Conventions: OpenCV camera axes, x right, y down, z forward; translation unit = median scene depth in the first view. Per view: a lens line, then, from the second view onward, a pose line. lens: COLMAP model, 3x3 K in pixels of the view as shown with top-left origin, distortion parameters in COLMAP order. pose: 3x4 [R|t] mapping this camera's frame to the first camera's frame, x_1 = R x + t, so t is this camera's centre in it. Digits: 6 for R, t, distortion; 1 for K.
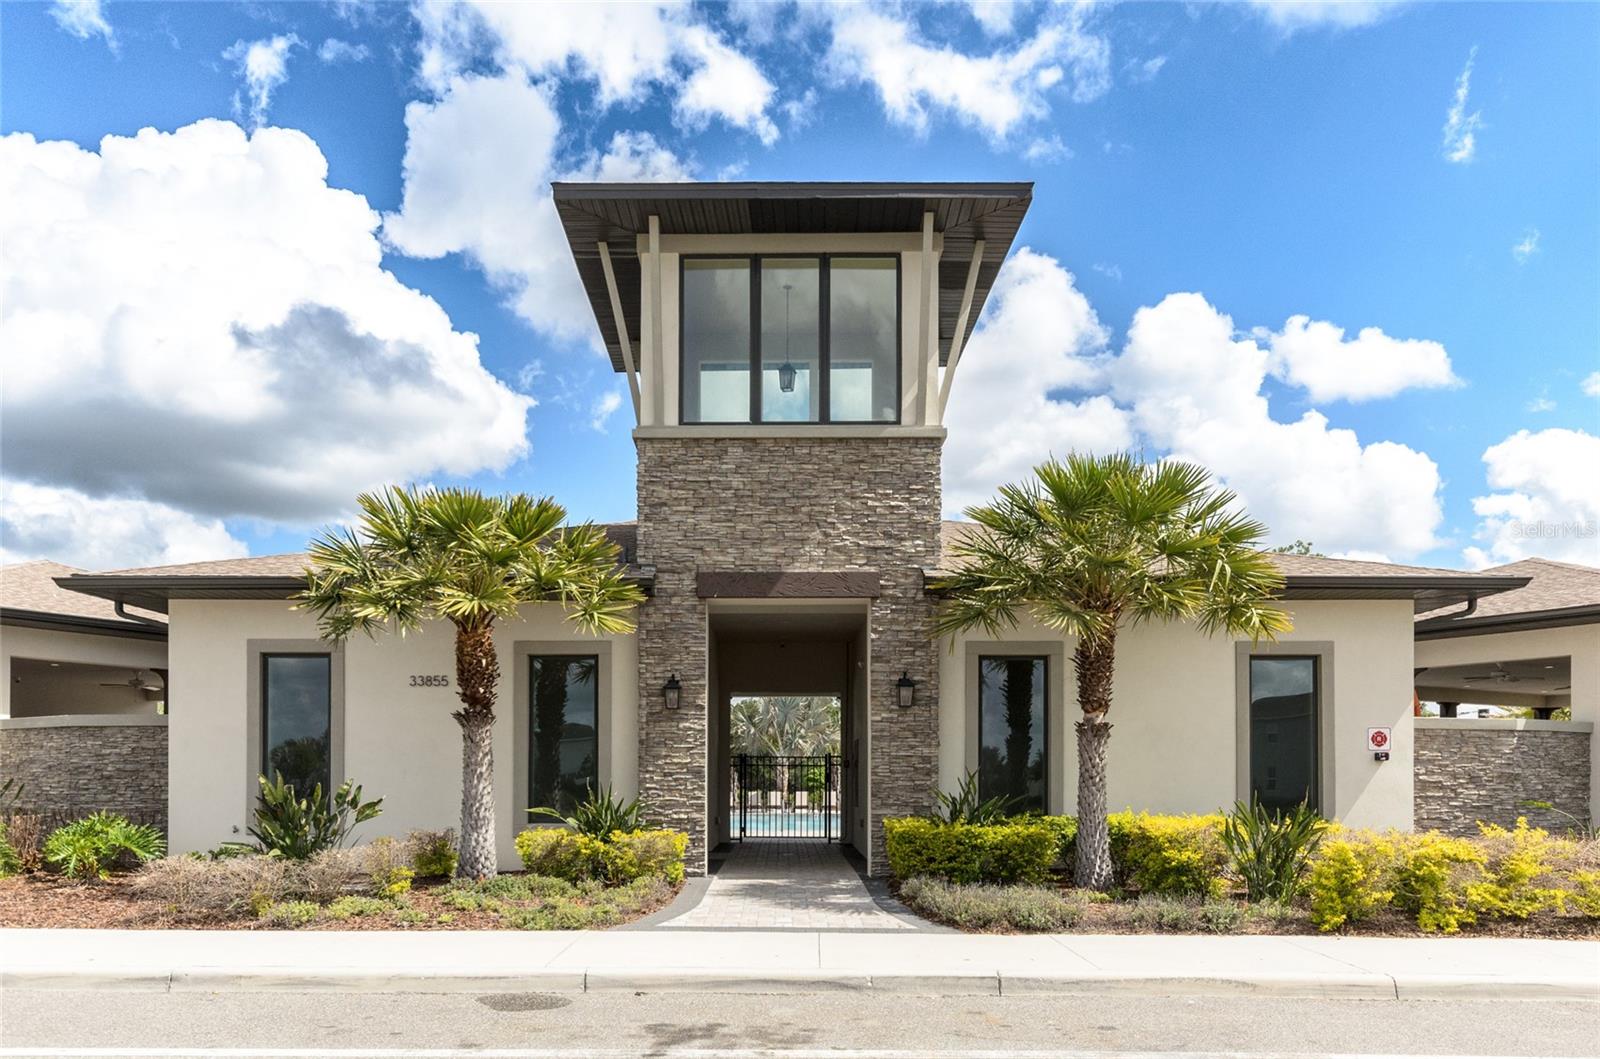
lens RADIAL K [[1147.1, 0, 802.1], [0, 1147.1, 528.4], [0, 0, 1]] dist [0.003719, 0.000052]
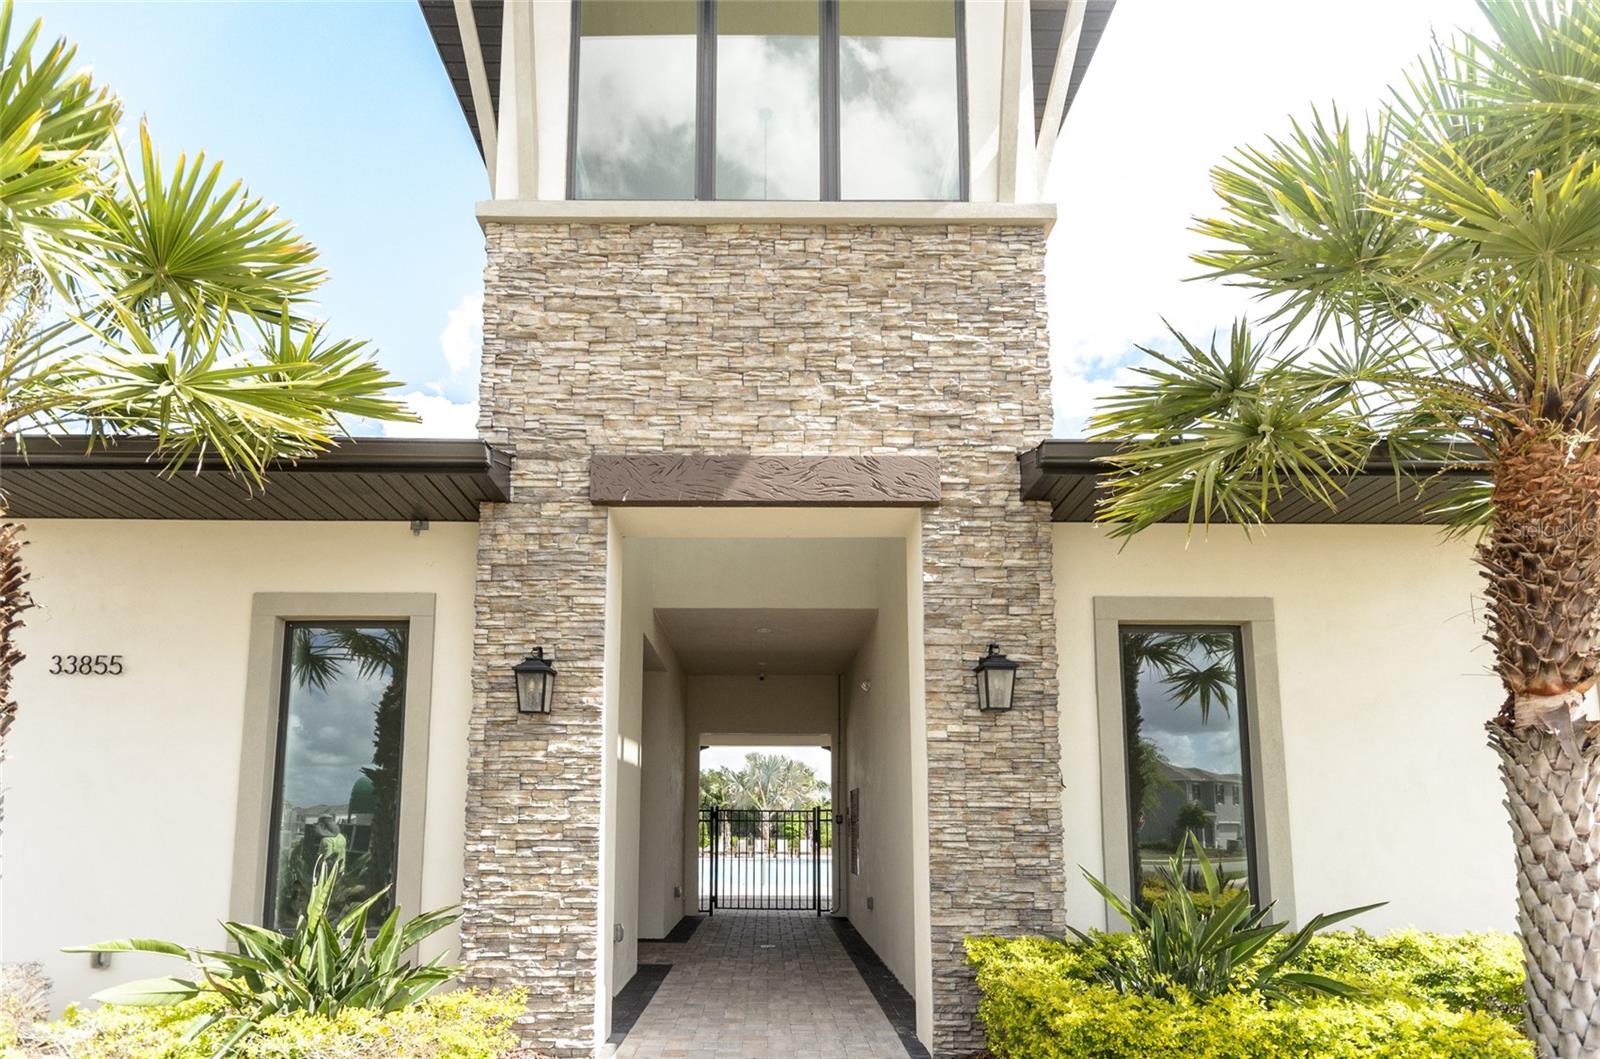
lens RADIAL K [[739.7, 0, 764.9], [0, 739.7, 645.8], [0, 0, 1]] dist [-0.000382, -0.000081]
pose [[0.999778, -0.001105, -0.021060, -0.004819], [0.001320, 0.999947, 0.010183, 0.120336], [0.021047, -0.010208, 0.999726, 0.656792]]
